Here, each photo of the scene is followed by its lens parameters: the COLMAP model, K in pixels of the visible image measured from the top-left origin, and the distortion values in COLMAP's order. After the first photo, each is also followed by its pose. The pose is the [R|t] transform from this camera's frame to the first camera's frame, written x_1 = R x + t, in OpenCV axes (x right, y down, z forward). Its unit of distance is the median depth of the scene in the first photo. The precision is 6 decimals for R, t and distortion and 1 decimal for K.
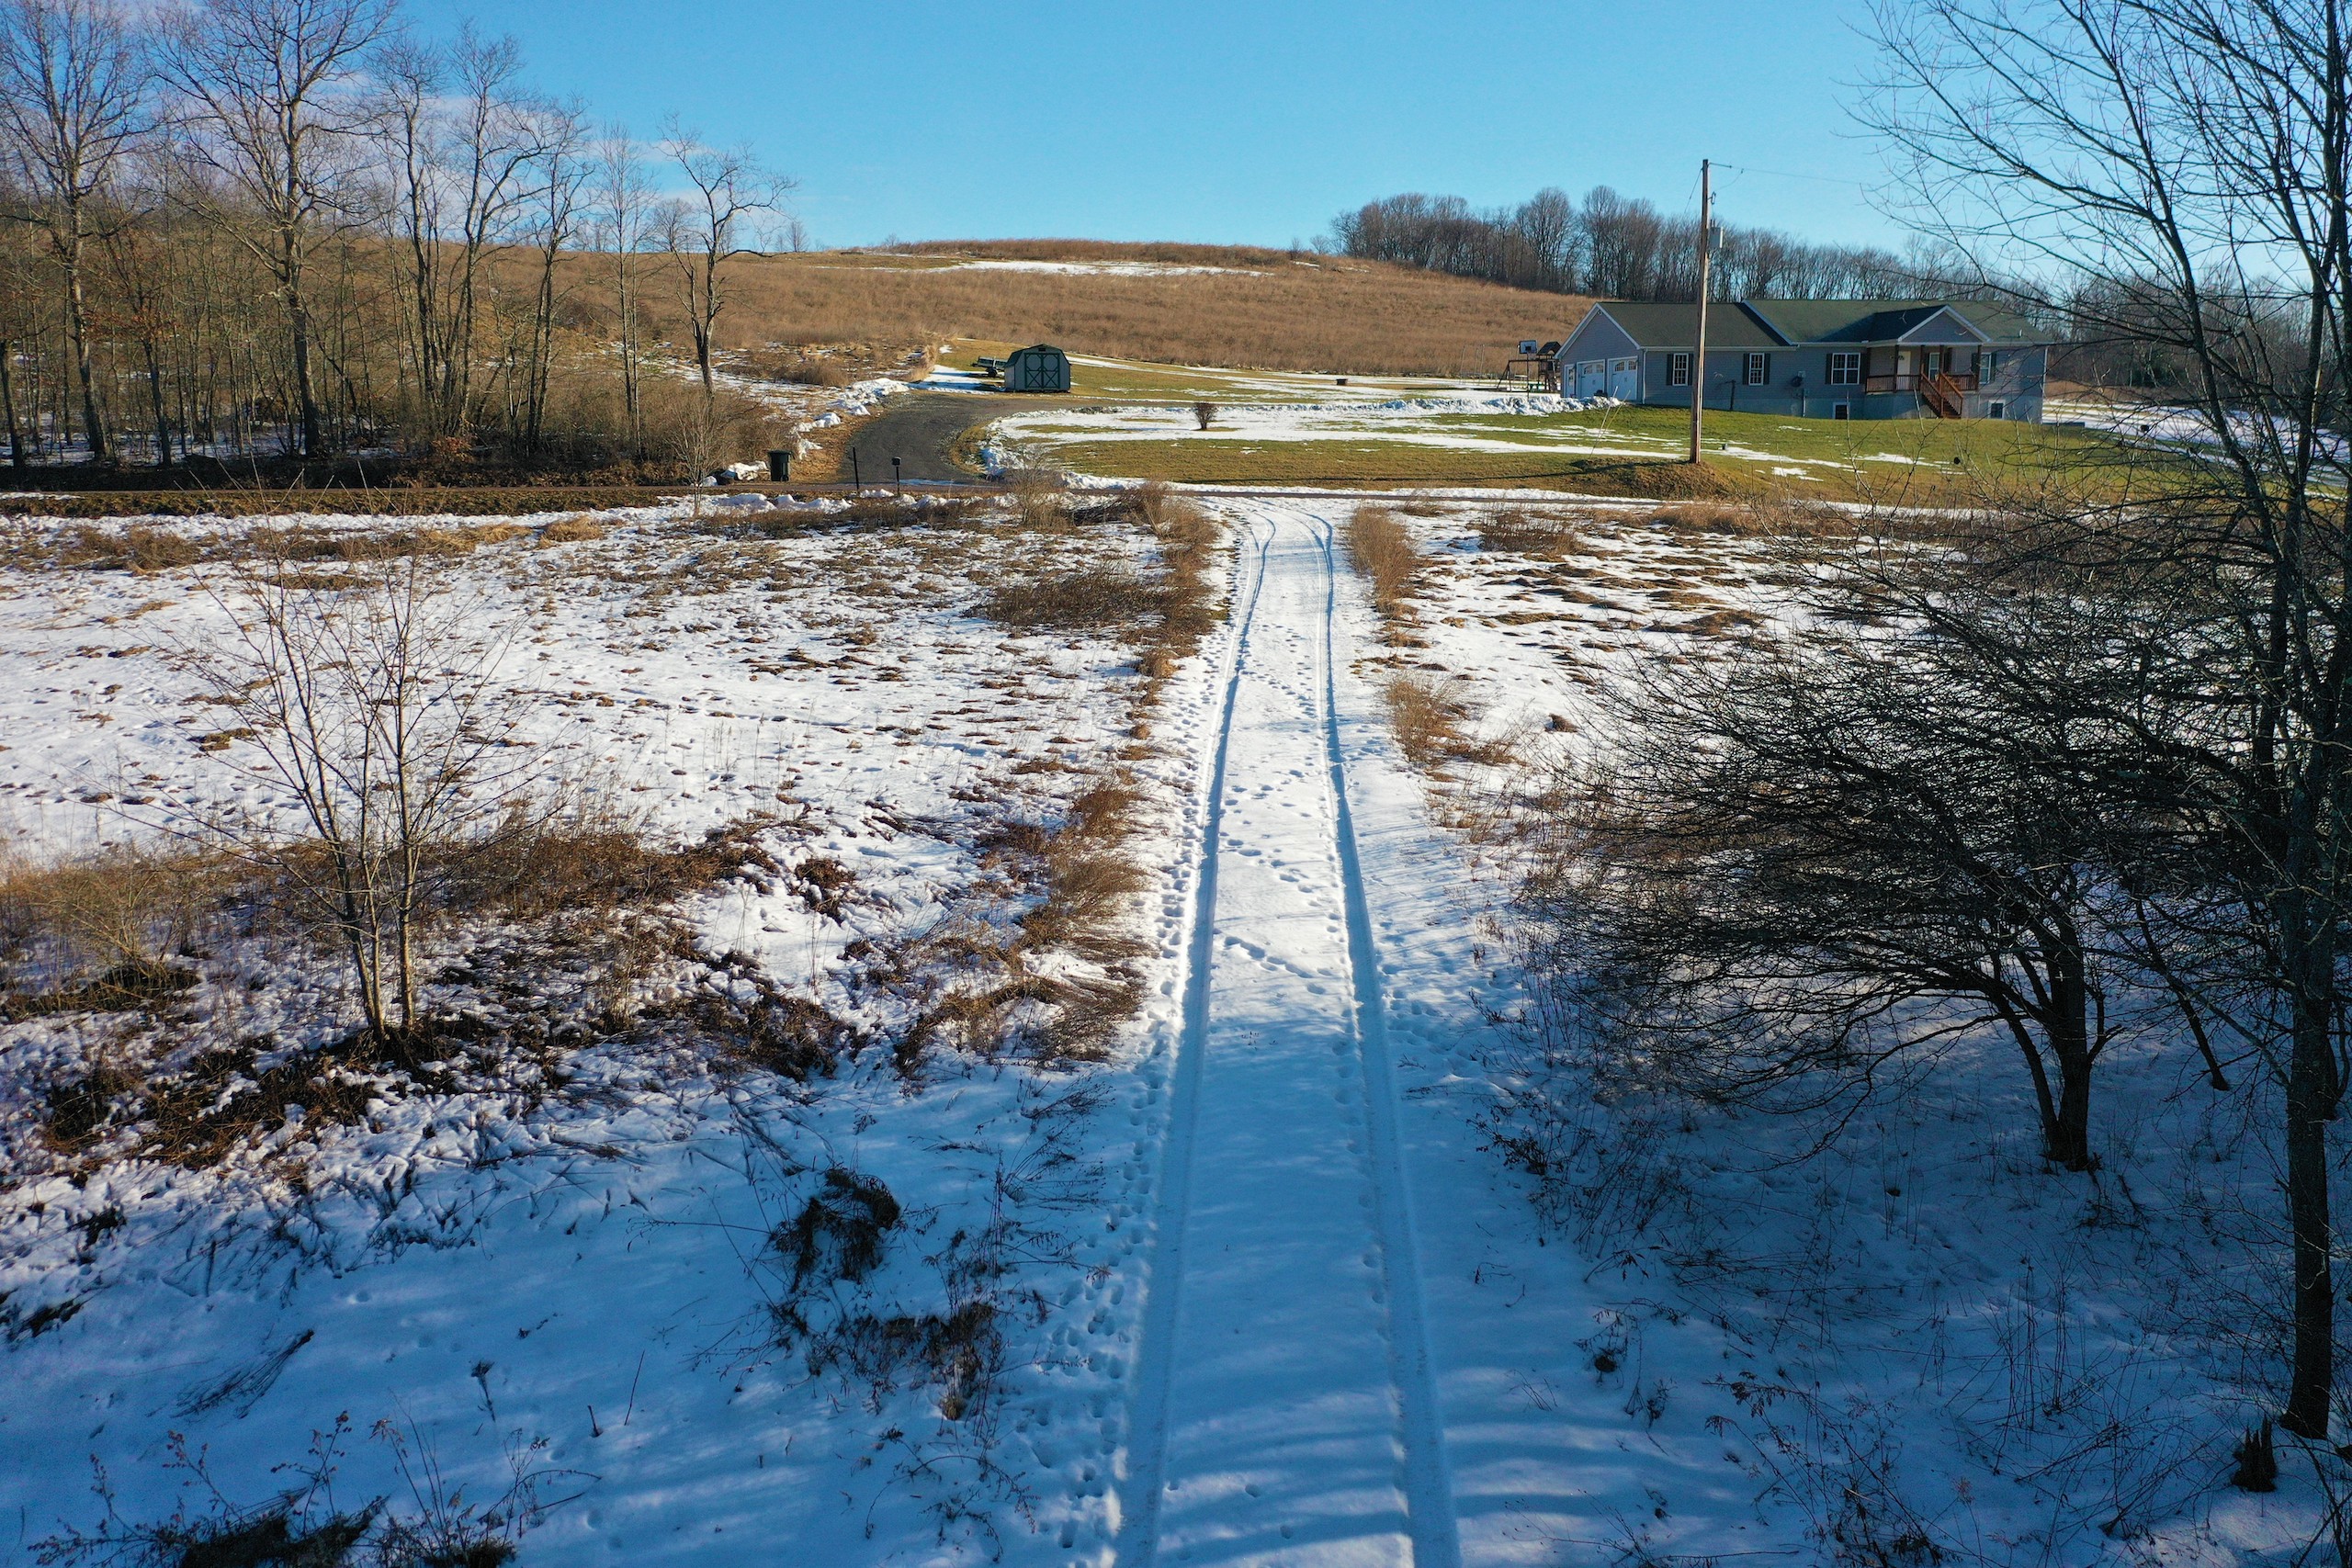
lens RADIAL K [[1867.7, 0, 1164.3], [0, 1867.7, 782.5], [0, 0, 1]] dist [0.016088, 0.001722]
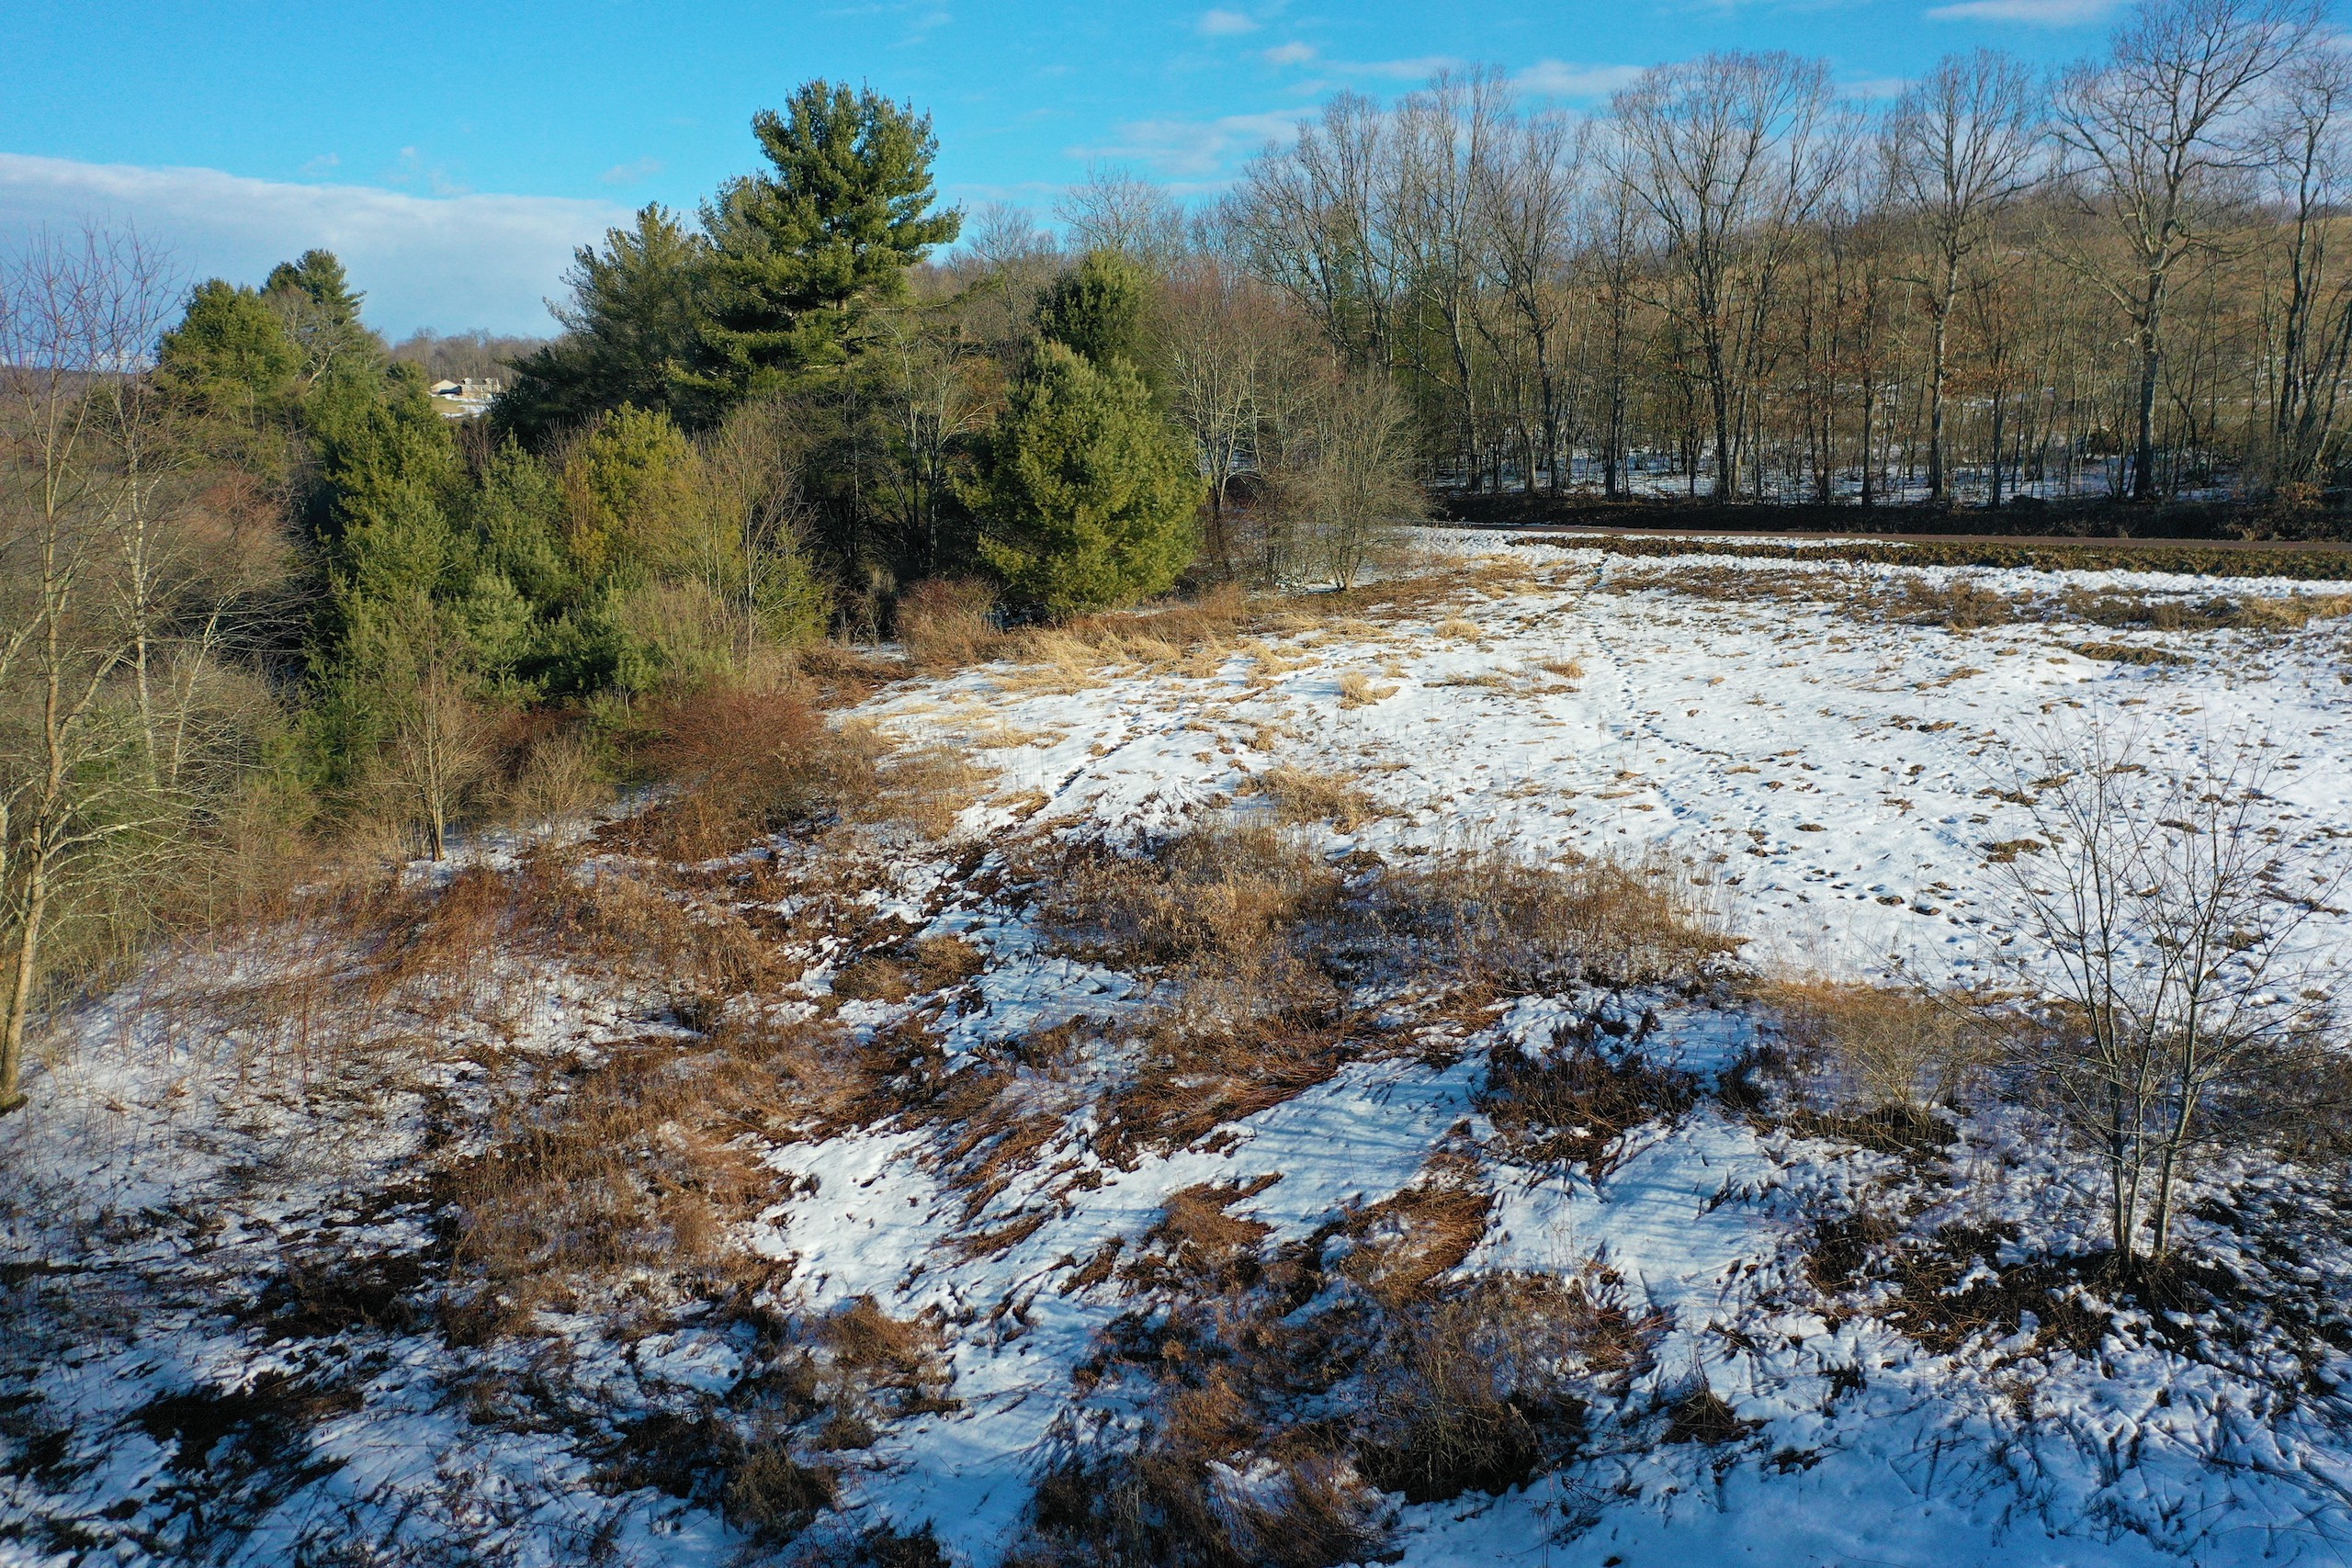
lens RADIAL K [[1867.7, 0, 1174.4], [0, 1867.7, 790.8], [0, 0, 1]] dist [0.016088, 0.001722]
pose [[0.631848, 0.139689, -0.762401, -0.016274], [-0.128866, 0.988868, 0.074383, -0.106876], [0.764305, 0.051249, 0.642816, -0.024069]]
